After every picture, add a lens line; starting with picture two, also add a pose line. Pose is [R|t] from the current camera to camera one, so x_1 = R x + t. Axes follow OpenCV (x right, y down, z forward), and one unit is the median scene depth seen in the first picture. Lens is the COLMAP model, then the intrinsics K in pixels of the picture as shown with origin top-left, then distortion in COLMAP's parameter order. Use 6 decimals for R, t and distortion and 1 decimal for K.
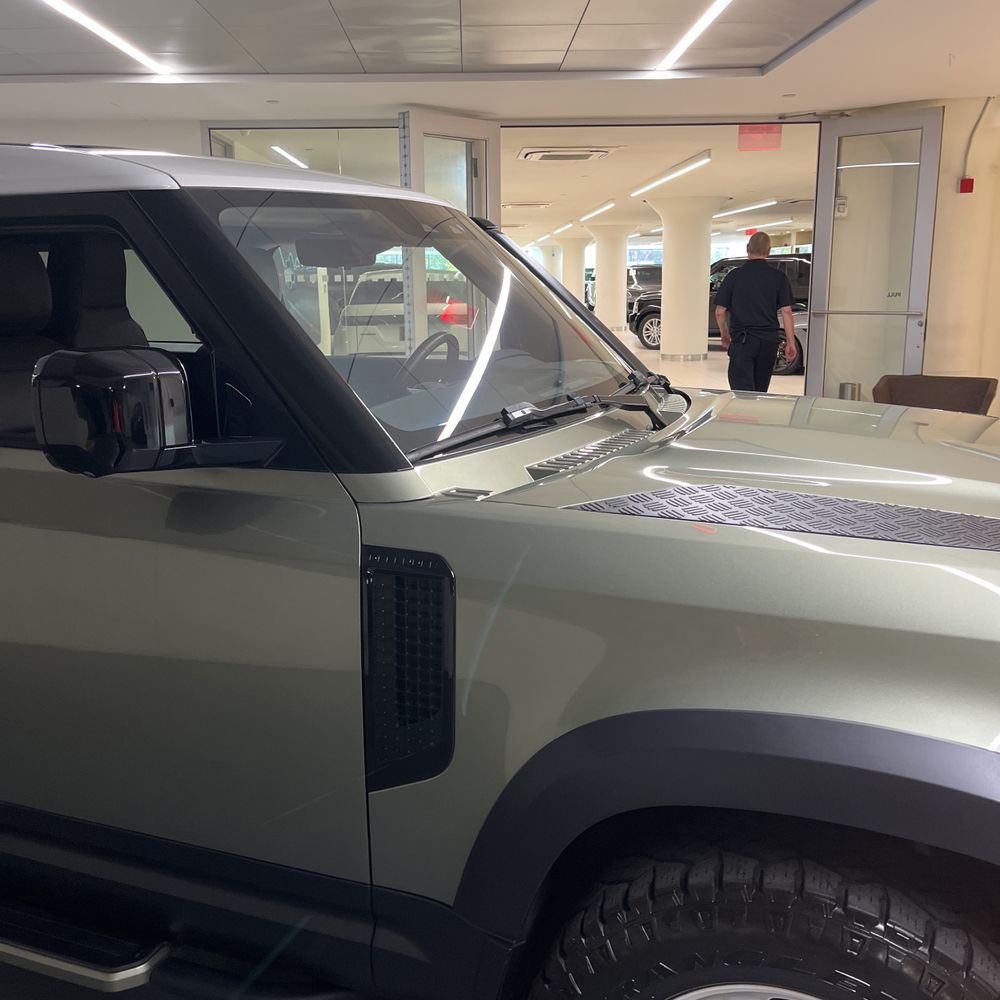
lens RADIAL K [[998.2, 0, 498.5], [0, 998.2, 492.0], [0, 0, 1]] dist [0.020135, 0.000000]
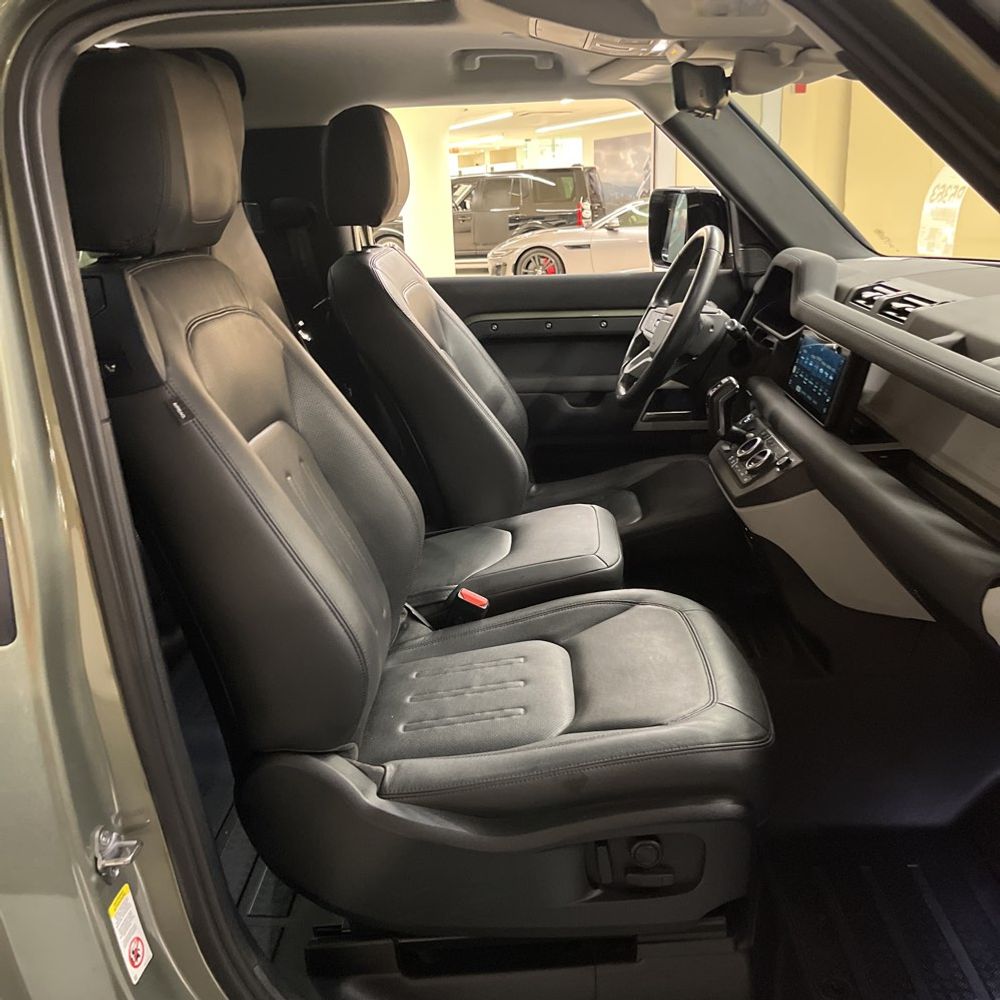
lens RADIAL K [[998.2, 0, 500.8], [0, 998.2, 503.8], [0, 0, 1]] dist [0.020135, 0.000000]
pose [[0.944865, -0.117827, 0.305528, -0.156364], [0.093245, 0.991206, 0.093895, -0.018008], [-0.313905, -0.060229, 0.947542, 0.139403]]
